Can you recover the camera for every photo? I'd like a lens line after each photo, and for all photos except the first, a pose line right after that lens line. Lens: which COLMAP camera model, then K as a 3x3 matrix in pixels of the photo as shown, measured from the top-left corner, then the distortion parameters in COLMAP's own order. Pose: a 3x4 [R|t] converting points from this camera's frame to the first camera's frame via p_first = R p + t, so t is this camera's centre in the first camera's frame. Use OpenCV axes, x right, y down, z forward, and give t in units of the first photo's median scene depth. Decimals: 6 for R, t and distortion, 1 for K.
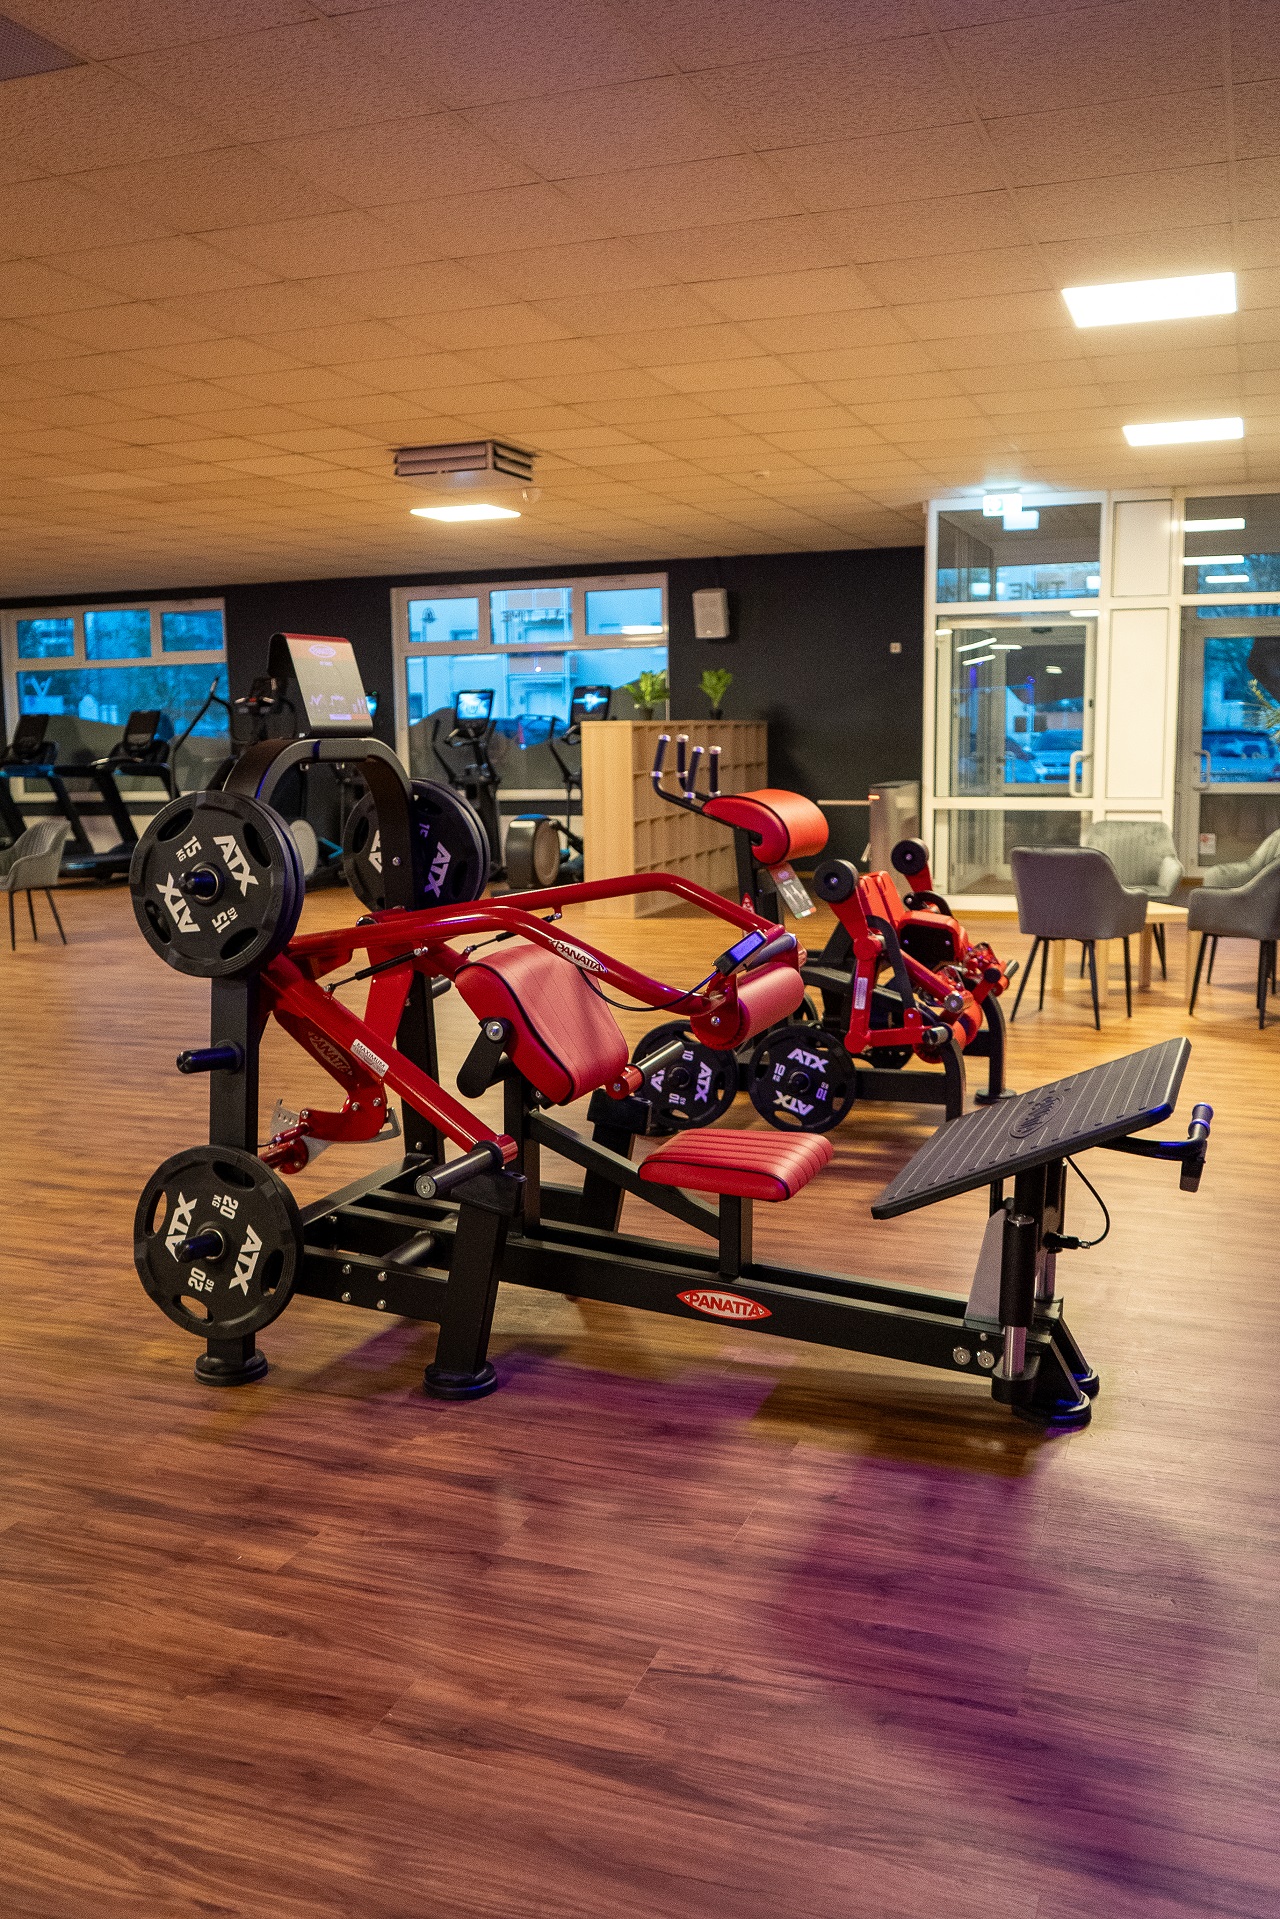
lens RADIAL K [[1614.0, 0, 640.0], [0, 1614.0, 959.5], [0, 0, 1]] dist [-0.010390, -0.000168]
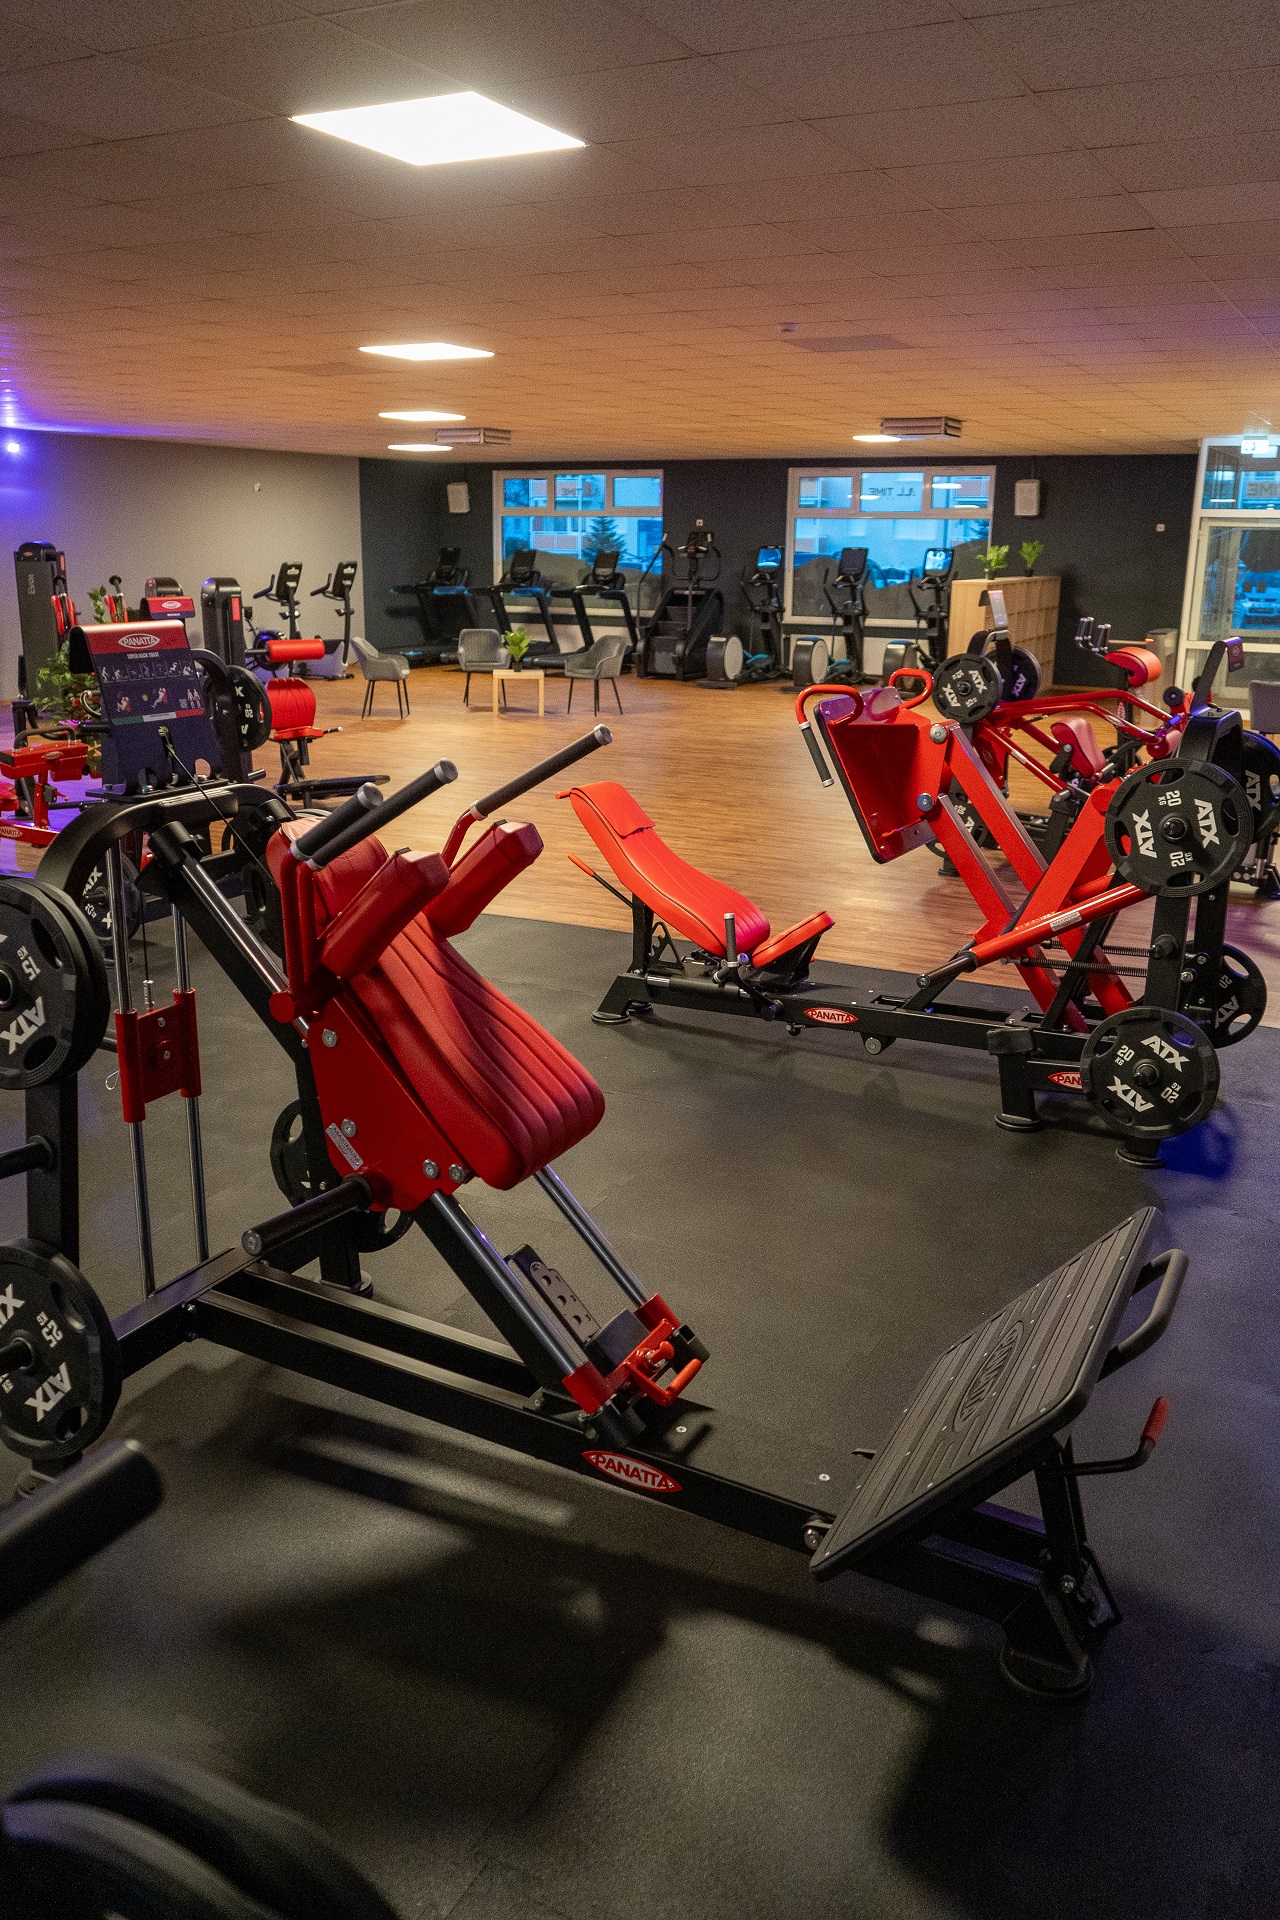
lens RADIAL K [[1565.9, 0, 640.0], [0, 1565.9, 960.0], [0, 0, 1]] dist [0.007948, 0.006048]
pose [[0.993581, 0.058225, -0.096985, -0.135203], [-0.045233, 0.990331, 0.131143, 0.021555], [0.103683, -0.125914, 0.986608, -0.437157]]
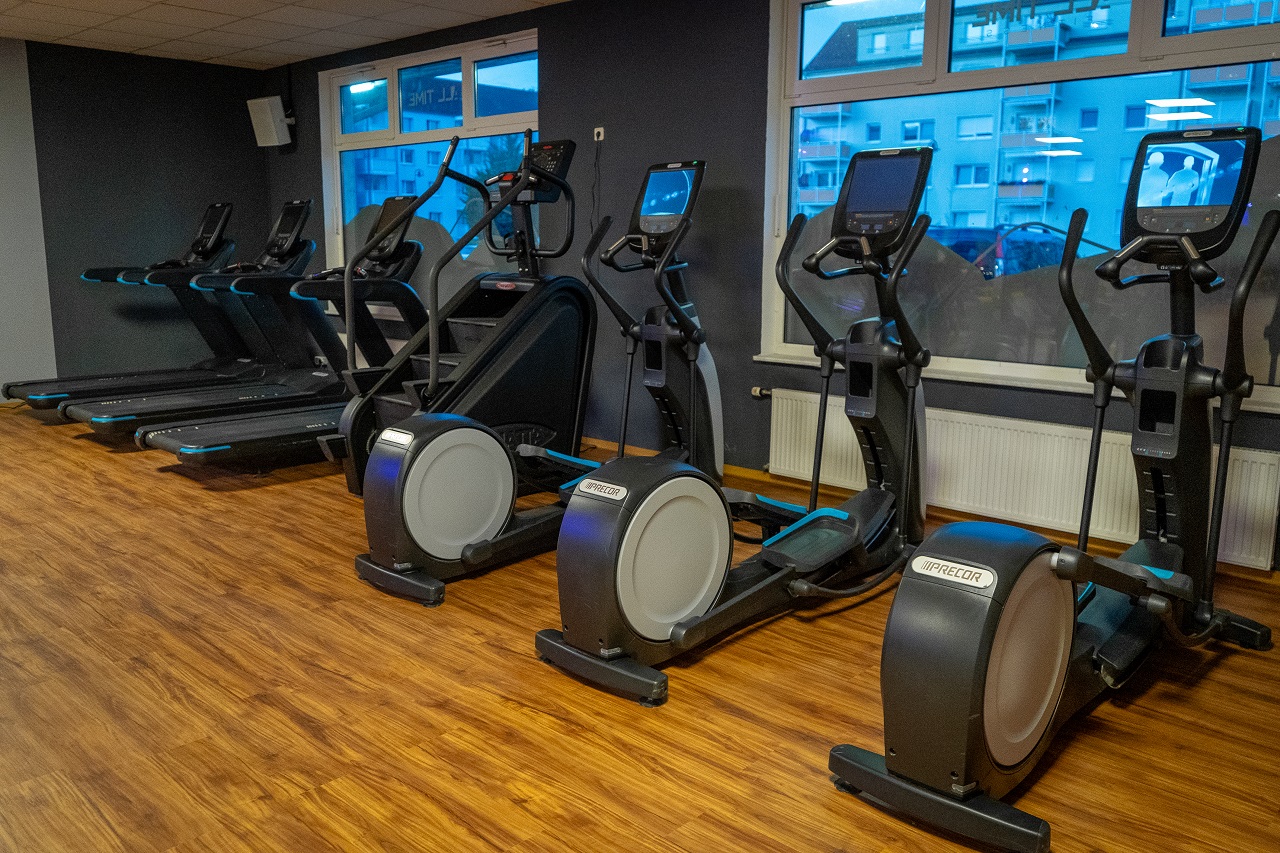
lens RADIAL K [[1044.0, 0, 640.0], [0, 1044.0, 426.5], [0, 0, 1]] dist [0.007948, 0.006048]
pose [[0.919631, 0.096526, -0.380737, -0.048485], [-0.082184, 0.995164, 0.053790, -0.101712], [0.384088, -0.018176, 0.923117, 0.712372]]
